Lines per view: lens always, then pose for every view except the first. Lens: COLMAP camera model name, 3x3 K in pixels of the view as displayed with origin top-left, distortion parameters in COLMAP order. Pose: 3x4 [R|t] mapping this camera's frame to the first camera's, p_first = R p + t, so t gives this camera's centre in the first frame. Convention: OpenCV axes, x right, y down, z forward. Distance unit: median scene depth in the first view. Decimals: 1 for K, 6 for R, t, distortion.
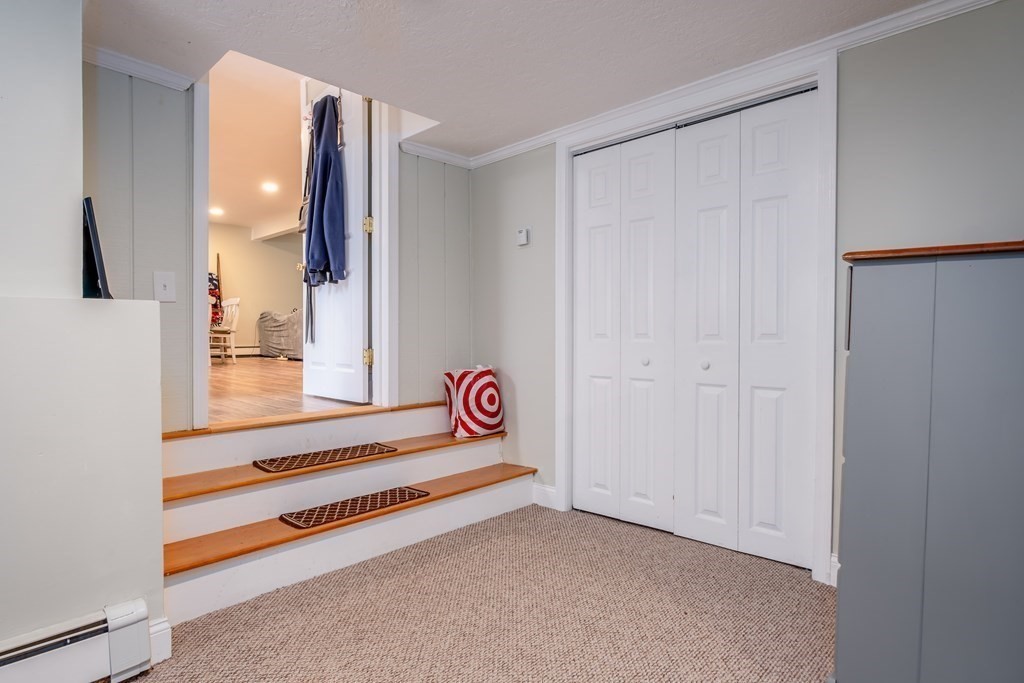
lens RADIAL K [[544.7, 0, 504.9], [0, 544.7, 343.5], [0, 0, 1]] dist [-0.016267, 0.001697]
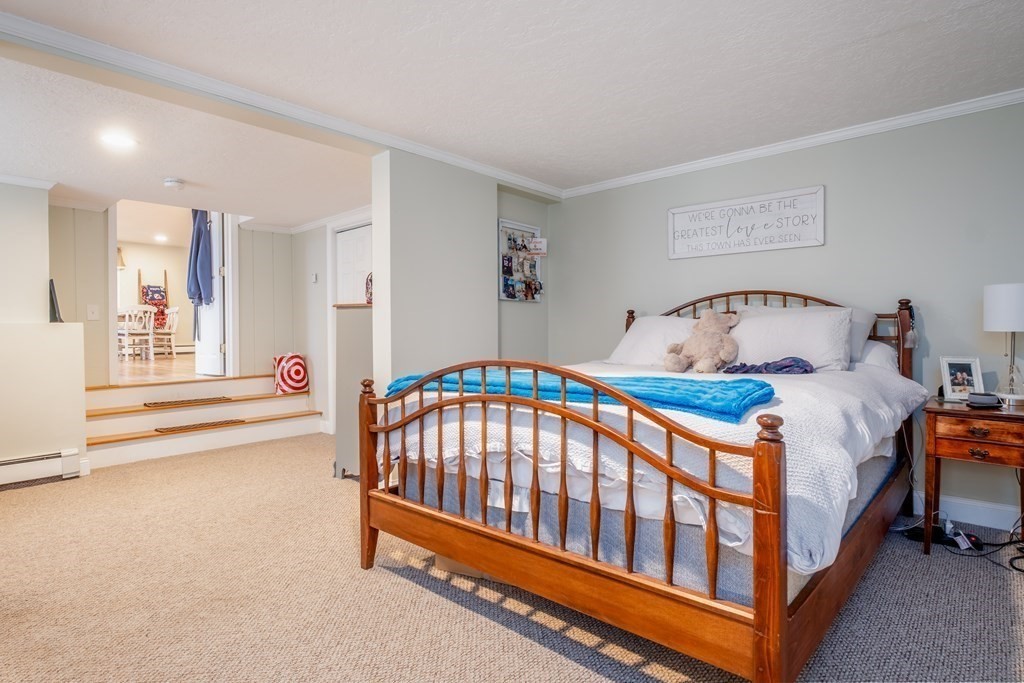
lens RADIAL K [[544.7, 0, 519.3], [0, 544.7, 337.2], [0, 0, 1]] dist [-0.016267, 0.001697]
pose [[0.998501, -0.013835, 0.052963, 0.584866], [0.014123, 0.999887, -0.005073, 0.010831], [-0.052886, 0.005814, 0.998584, -0.747653]]
